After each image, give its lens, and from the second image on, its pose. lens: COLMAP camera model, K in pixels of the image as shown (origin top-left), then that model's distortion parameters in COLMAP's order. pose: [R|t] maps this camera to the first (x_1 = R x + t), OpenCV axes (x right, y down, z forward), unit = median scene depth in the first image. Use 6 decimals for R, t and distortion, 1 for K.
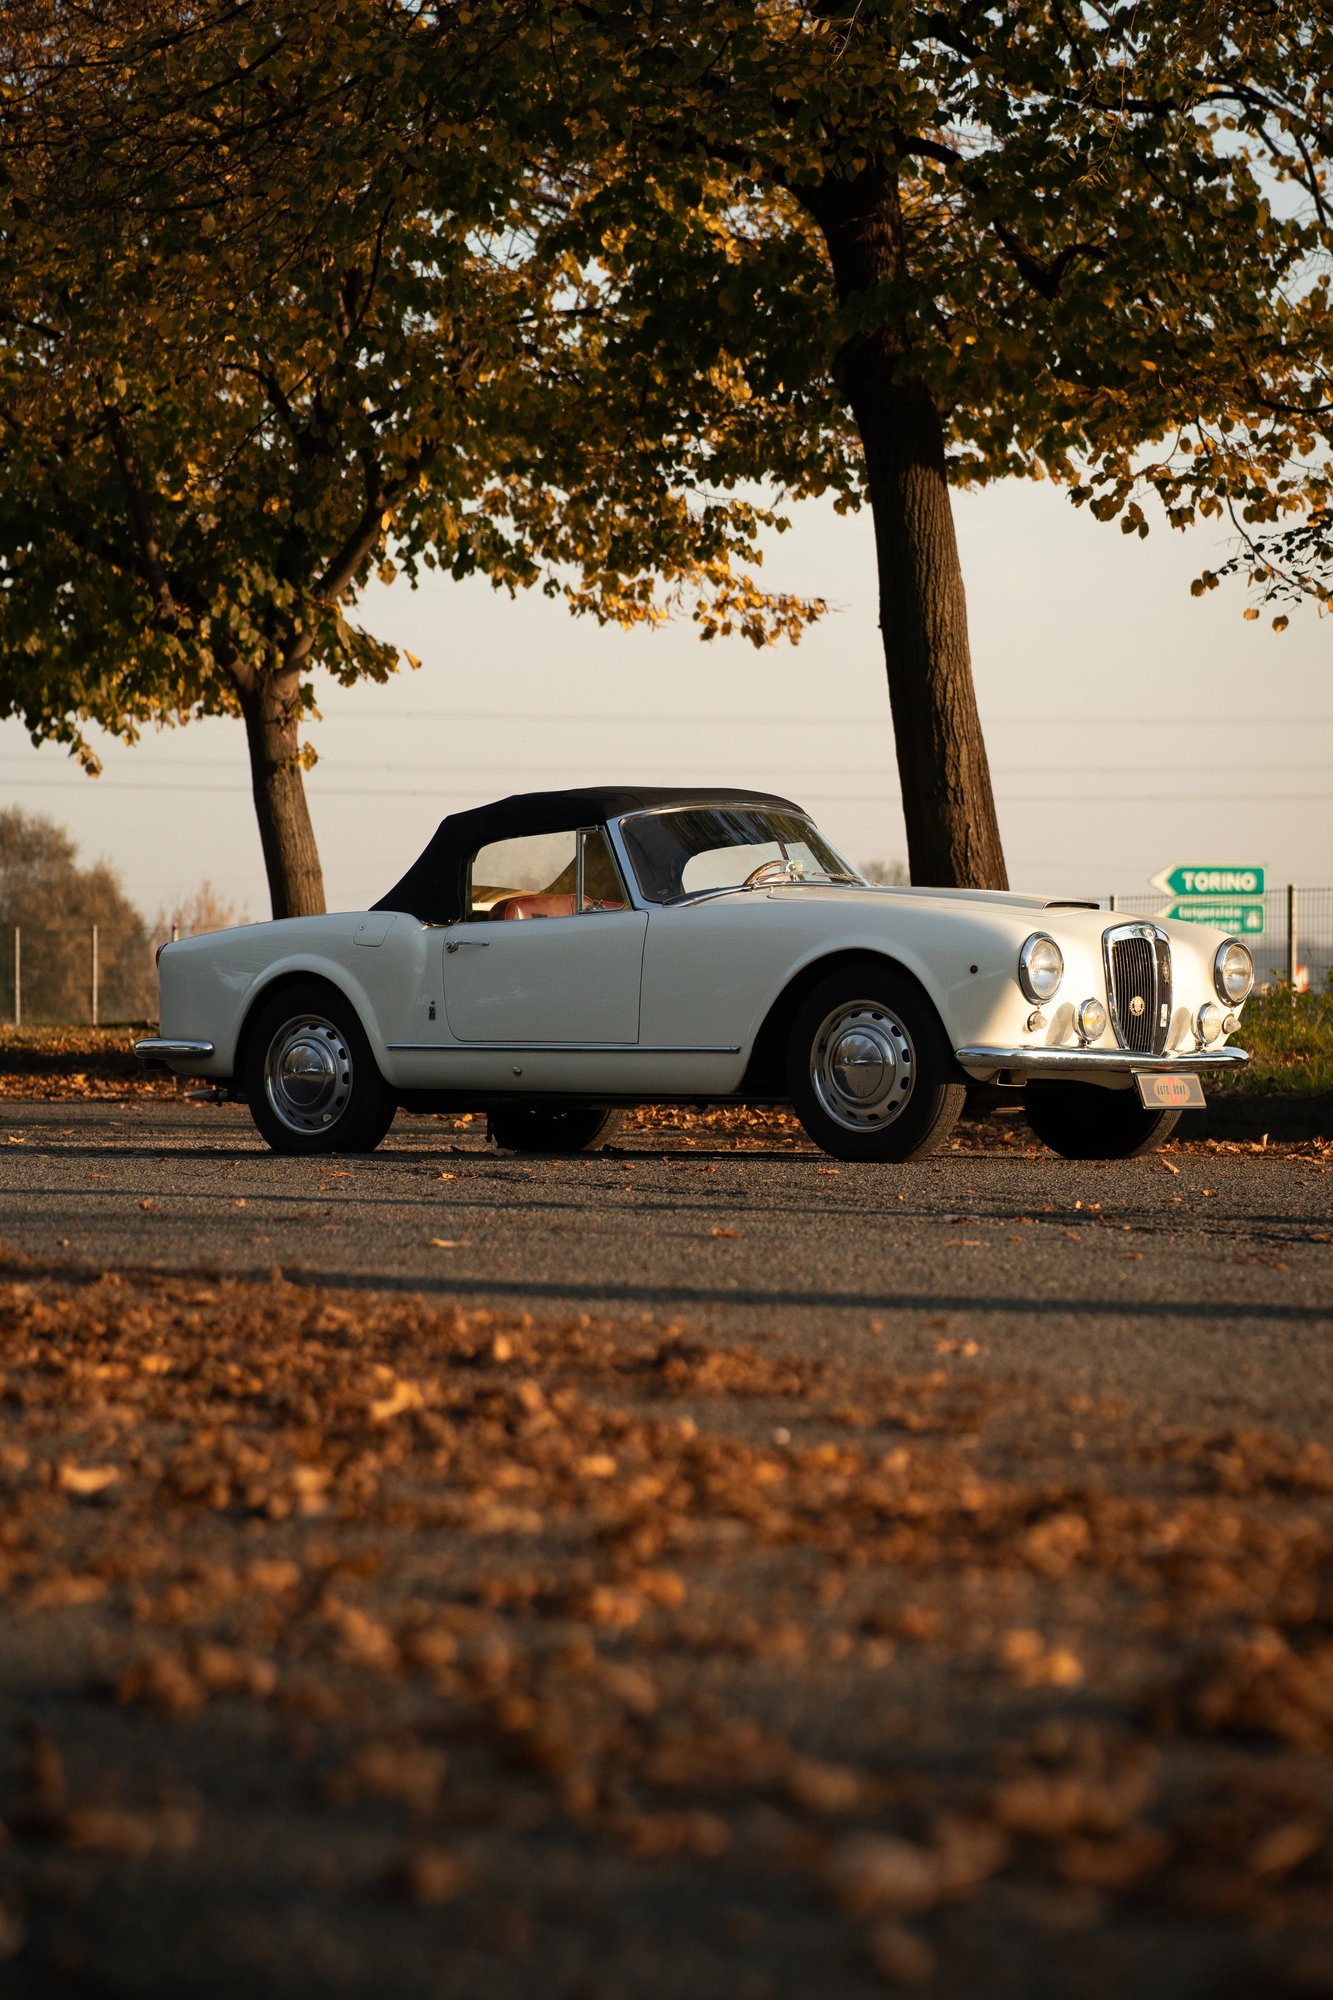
lens RADIAL K [[5010.8, 0, 684.9], [0, 5010.8, 997.9], [0, 0, 1]] dist [0.021329, 0.000000]
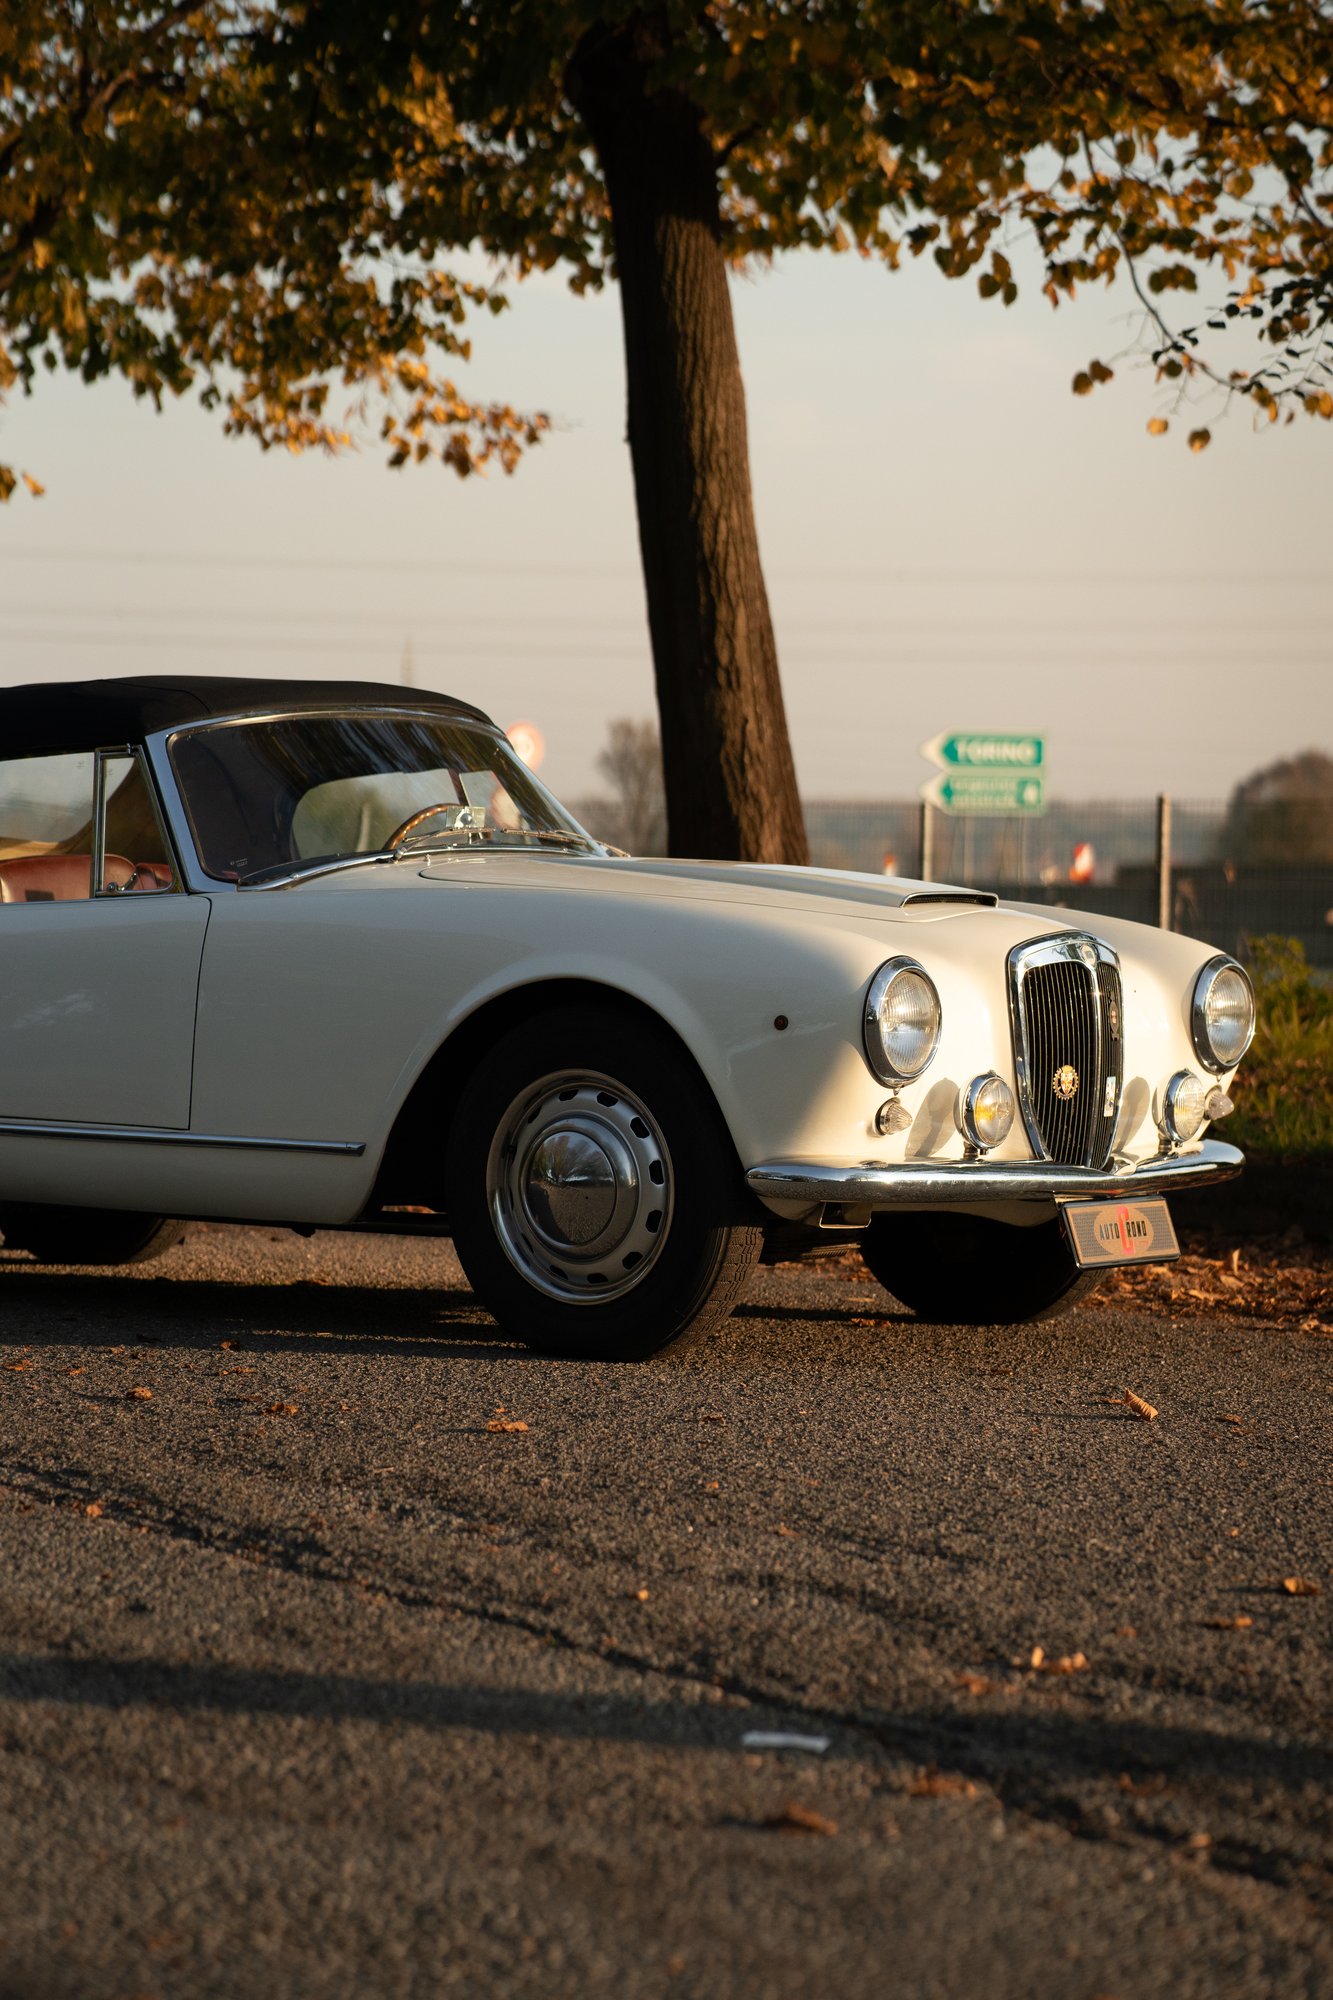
lens RADIAL K [[5010.8, 0, 659.1], [0, 5010.8, 1016.4], [0, 0, 1]] dist [0.021329, 0.000000]
pose [[0.998941, 0.009371, 0.045040, 0.017064], [-0.010856, 0.999401, 0.032846, -0.021594], [-0.044705, -0.033300, 0.998445, 0.396467]]
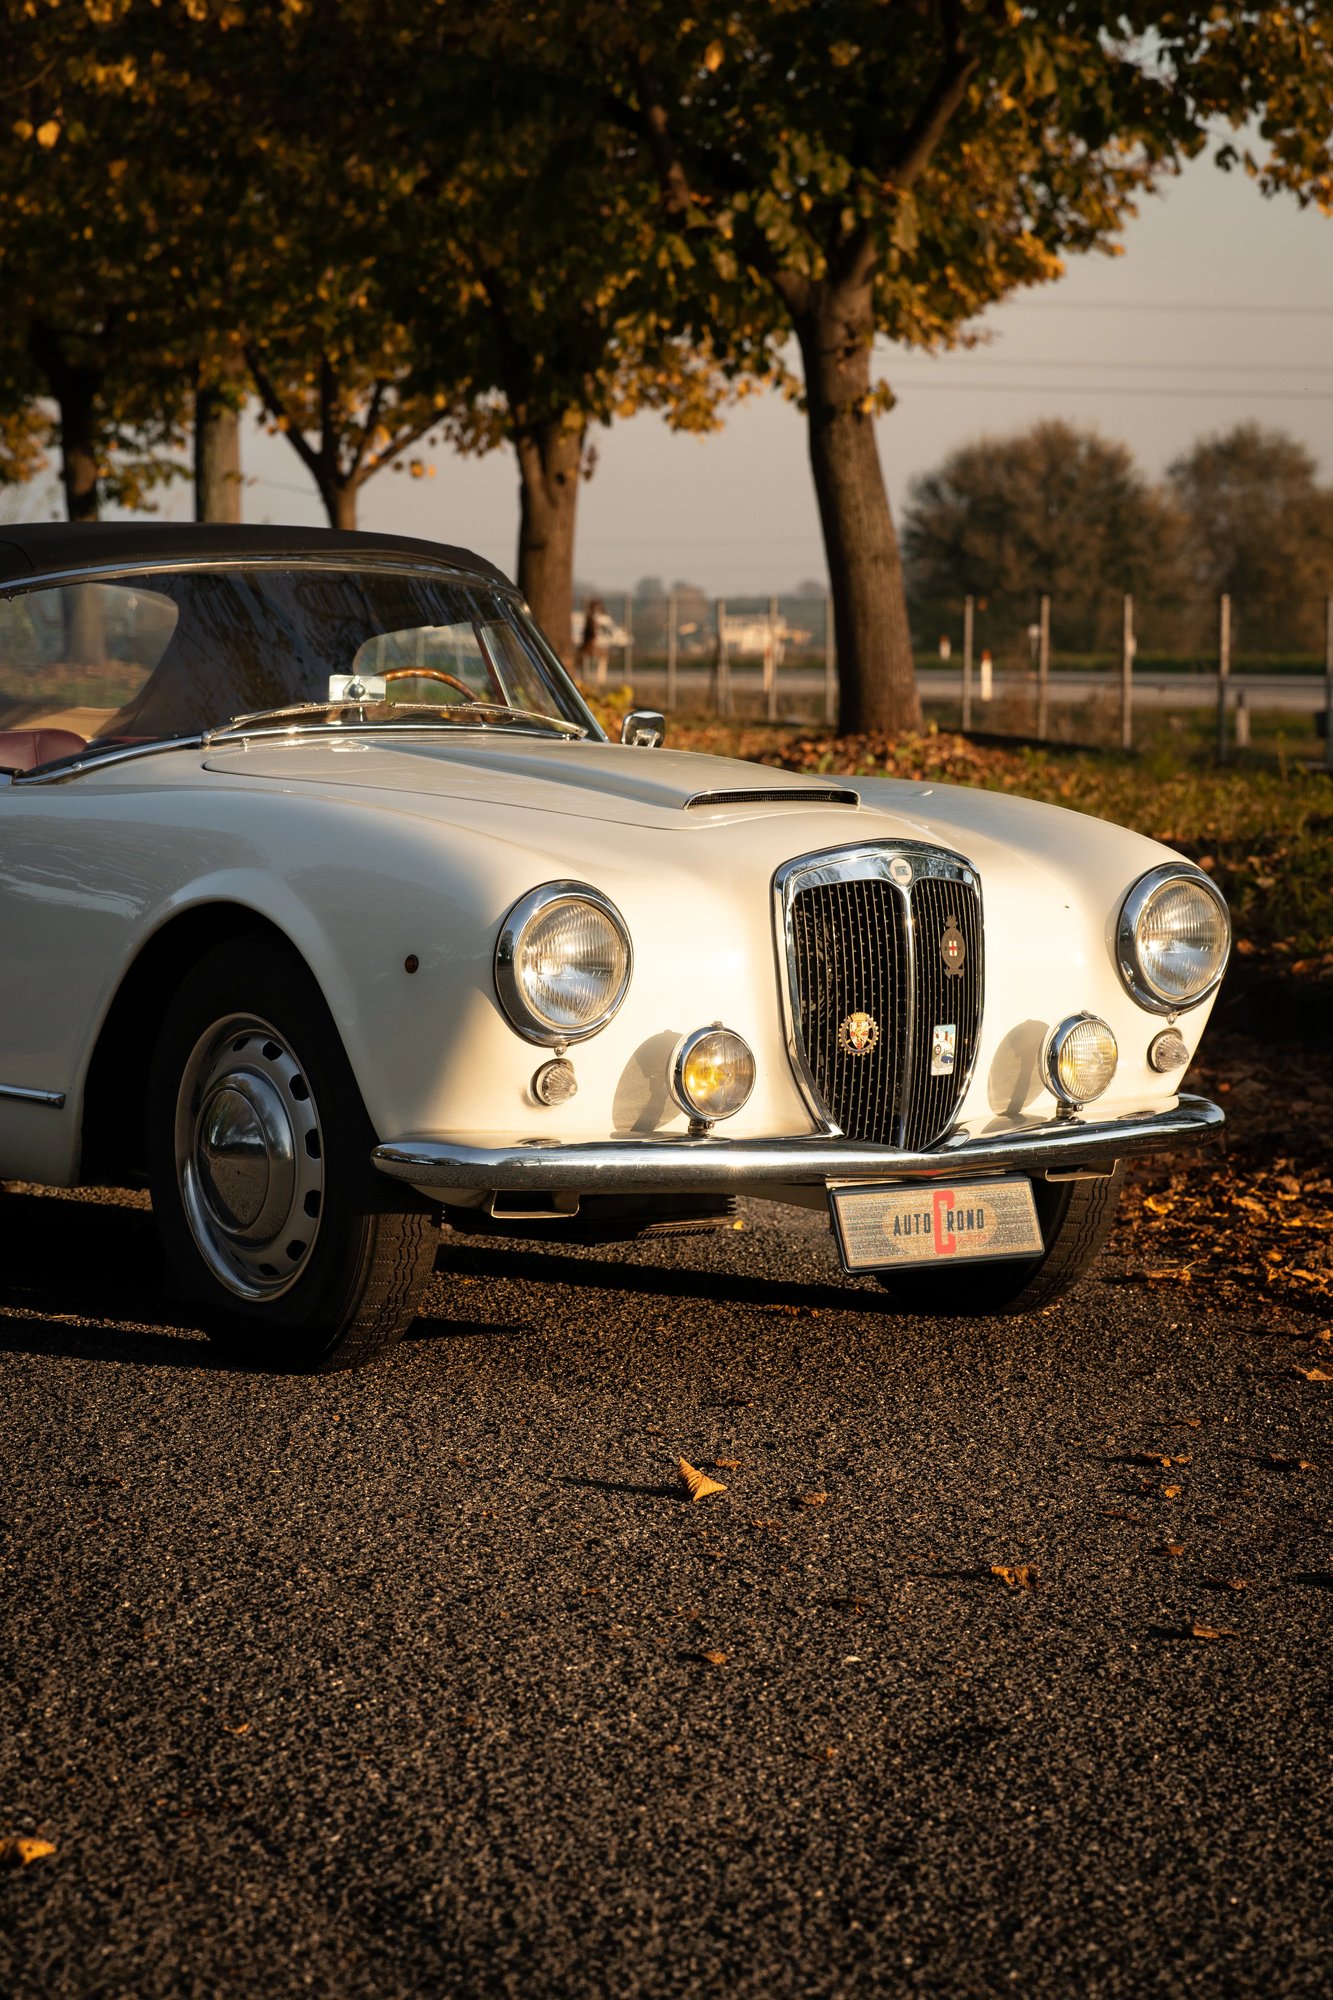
lens RADIAL K [[5010.8, 0, 726.6], [0, 5010.8, 1185.8], [0, 0, 1]] dist [0.021329, 0.000000]
pose [[0.966557, 0.030124, -0.254677, 0.174693], [-0.000855, 0.993450, 0.114264, -0.032560], [0.256451, -0.110225, 0.960252, 0.514015]]
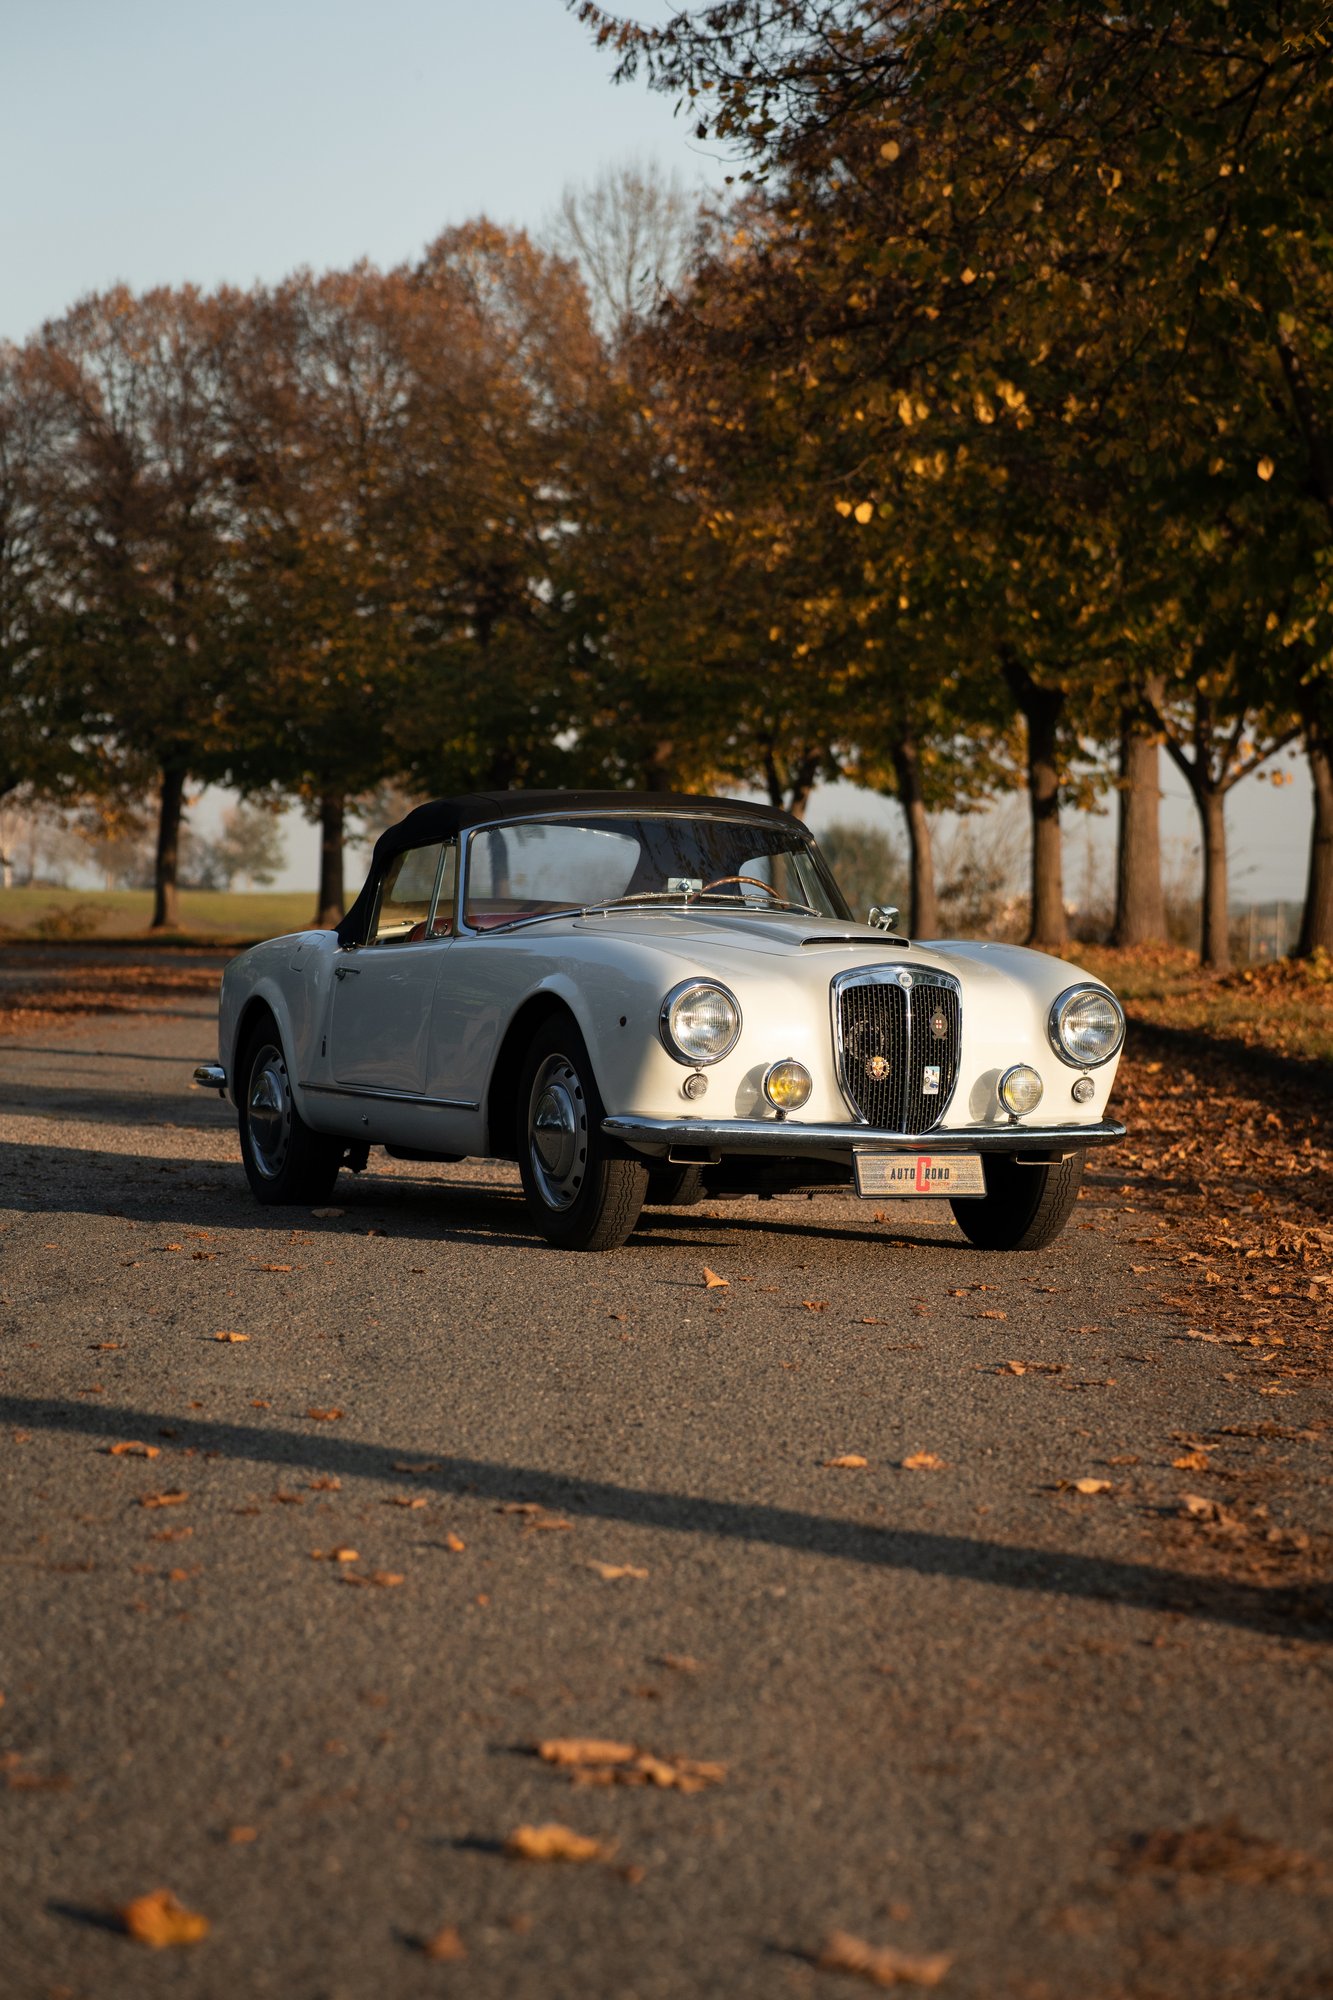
lens RADIAL K [[4830.1, 0, 694.8], [0, 4830.1, 1136.1], [0, 0, 1]] dist [-0.012842, 0.000000]
pose [[0.885990, 0.033366, -0.462503, 0.384814], [-0.012993, 0.998803, 0.047165, -0.021619], [0.463523, -0.035779, 0.885362, 0.268397]]
